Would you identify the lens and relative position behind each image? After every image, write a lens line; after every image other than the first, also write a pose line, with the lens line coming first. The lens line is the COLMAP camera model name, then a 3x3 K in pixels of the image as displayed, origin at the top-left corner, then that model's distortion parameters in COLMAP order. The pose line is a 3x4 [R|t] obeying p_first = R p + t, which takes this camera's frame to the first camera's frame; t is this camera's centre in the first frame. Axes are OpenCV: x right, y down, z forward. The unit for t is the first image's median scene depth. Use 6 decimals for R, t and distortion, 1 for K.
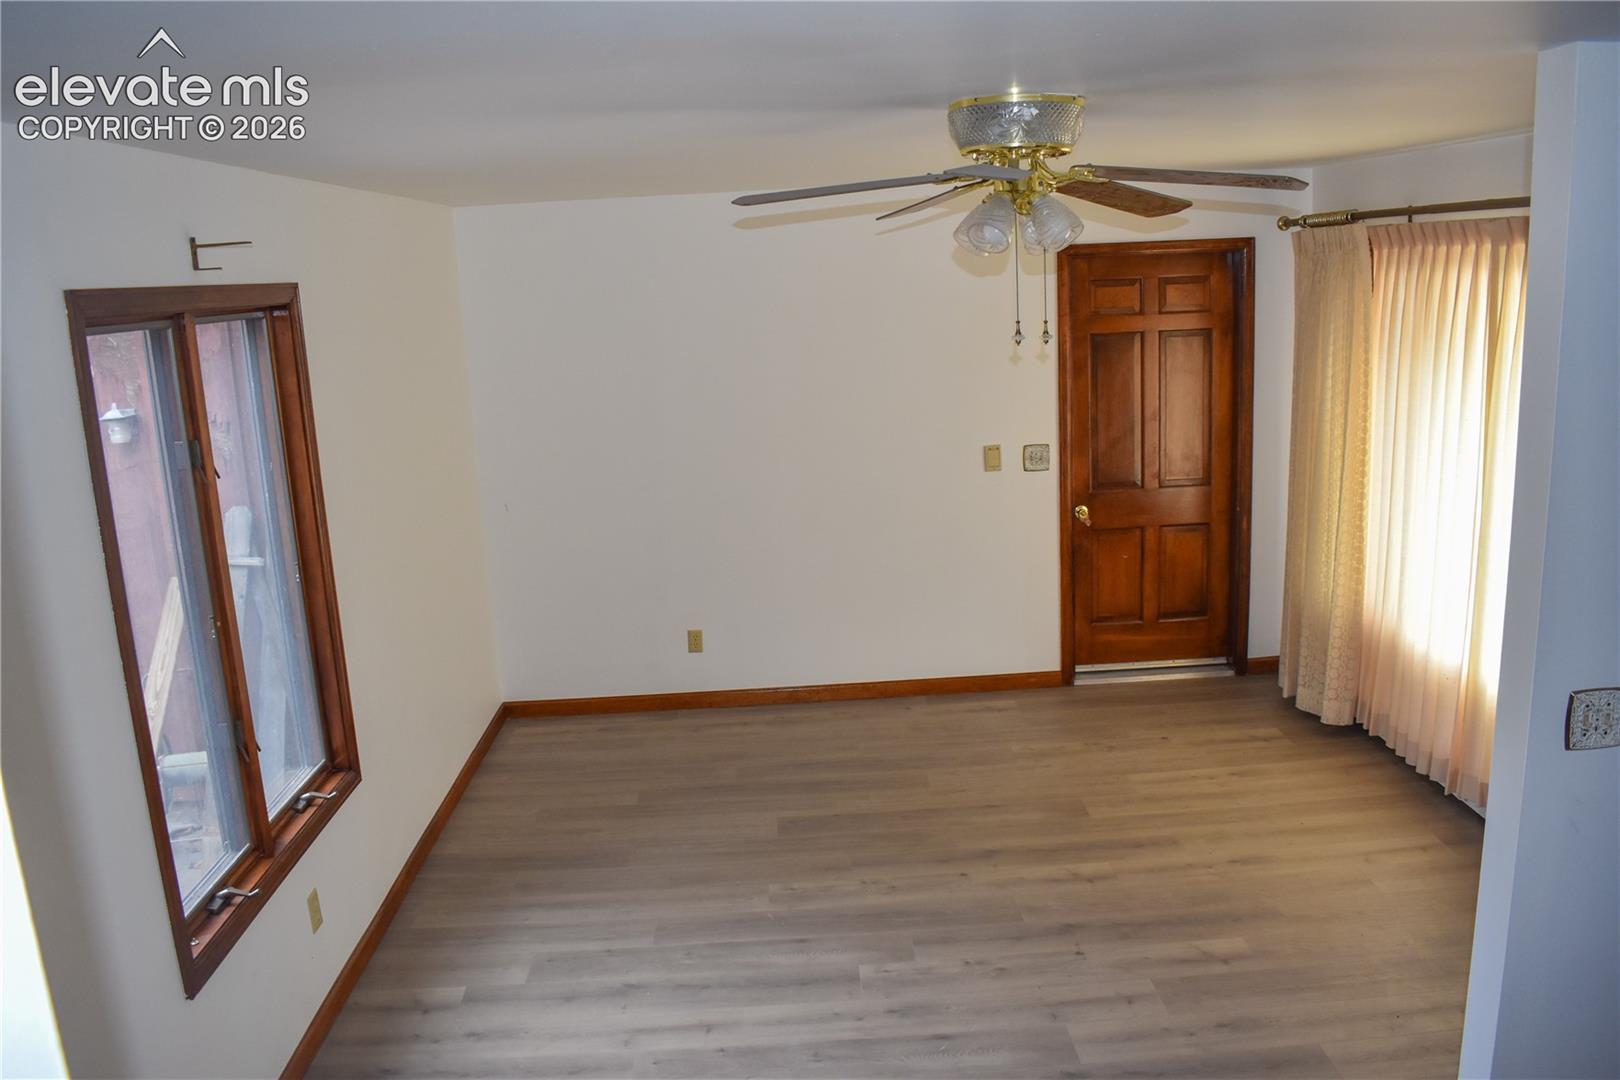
lens RADIAL K [[1262.6, 0, 810.0], [0, 1262.6, 540.0], [0, 0, 1]] dist [-0.097506, 0.020393]
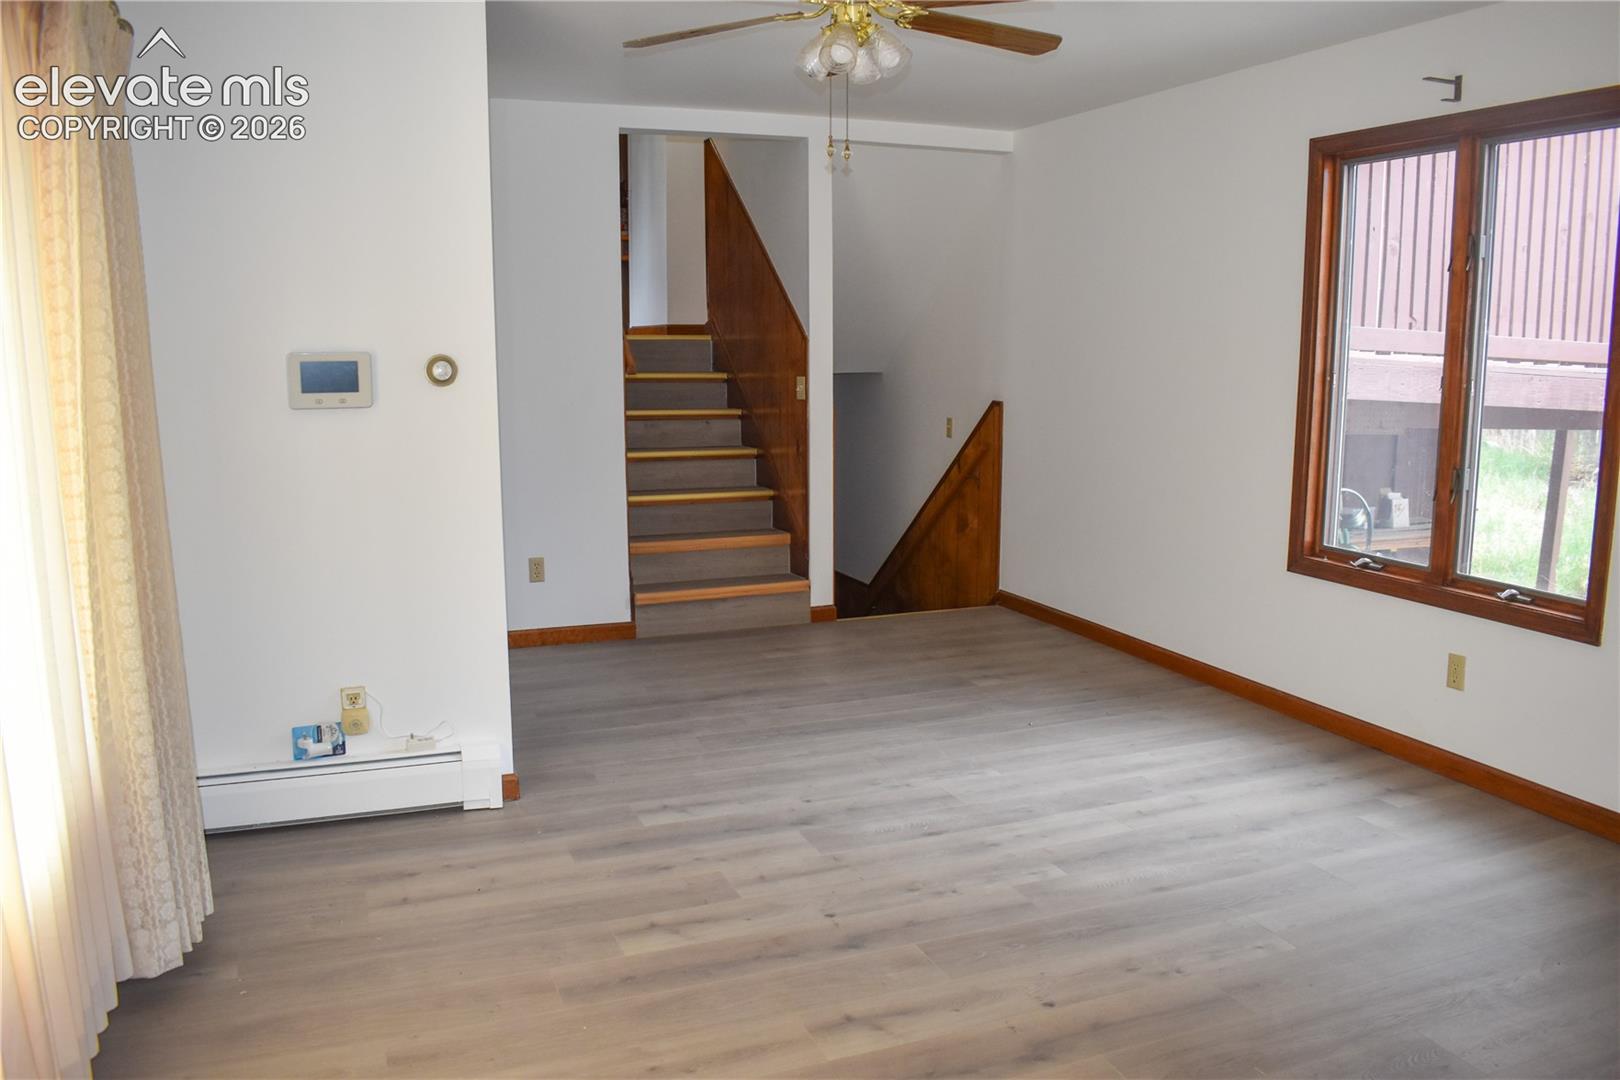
lens RADIAL K [[1262.6, 0, 810.0], [0, 1262.6, 540.0], [0, 0, 1]] dist [-0.097506, 0.020393]
pose [[-0.940457, 0.100245, -0.324795, 0.434917], [-0.028541, 0.928861, 0.369328, -0.178870], [0.338712, 0.356607, -0.870692, 1.501000]]
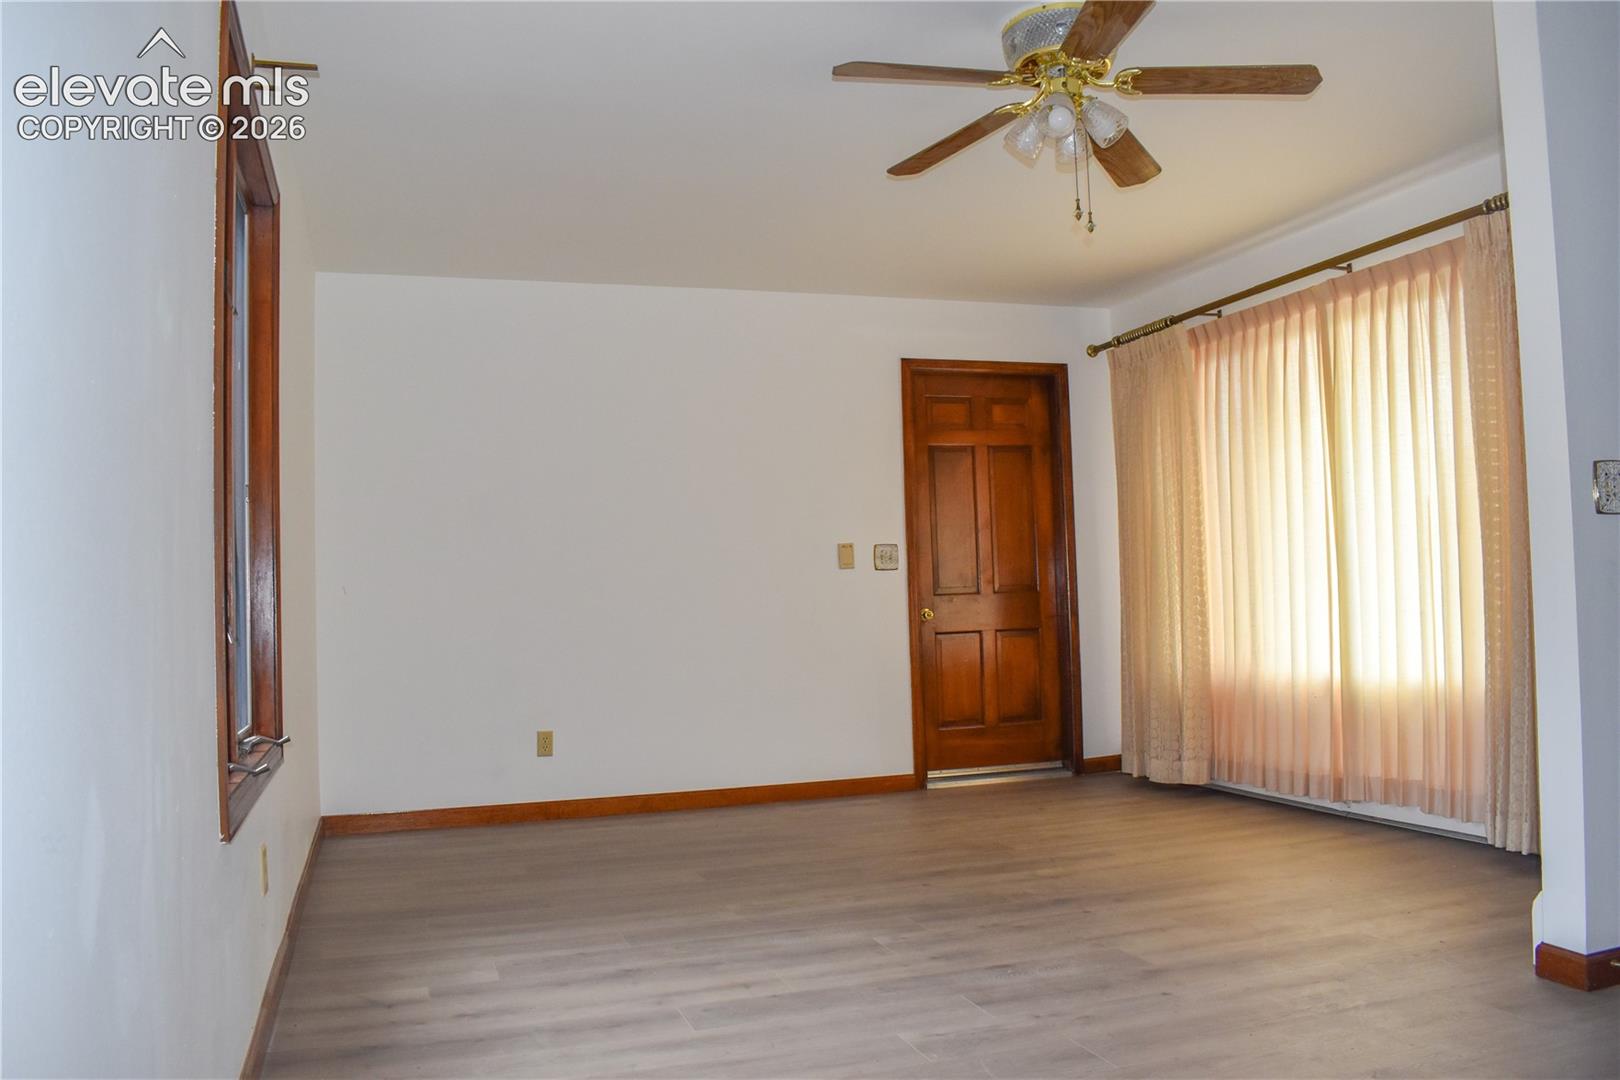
lens RADIAL K [[1262.6, 0, 810.0], [0, 1262.6, 540.0], [0, 0, 1]] dist [-0.097506, 0.020393]
pose [[0.958416, 0.033829, 0.283362, -0.255294], [0.043092, 0.964407, -0.260887, 0.276170], [-0.282102, 0.262249, 0.922846, 0.084081]]
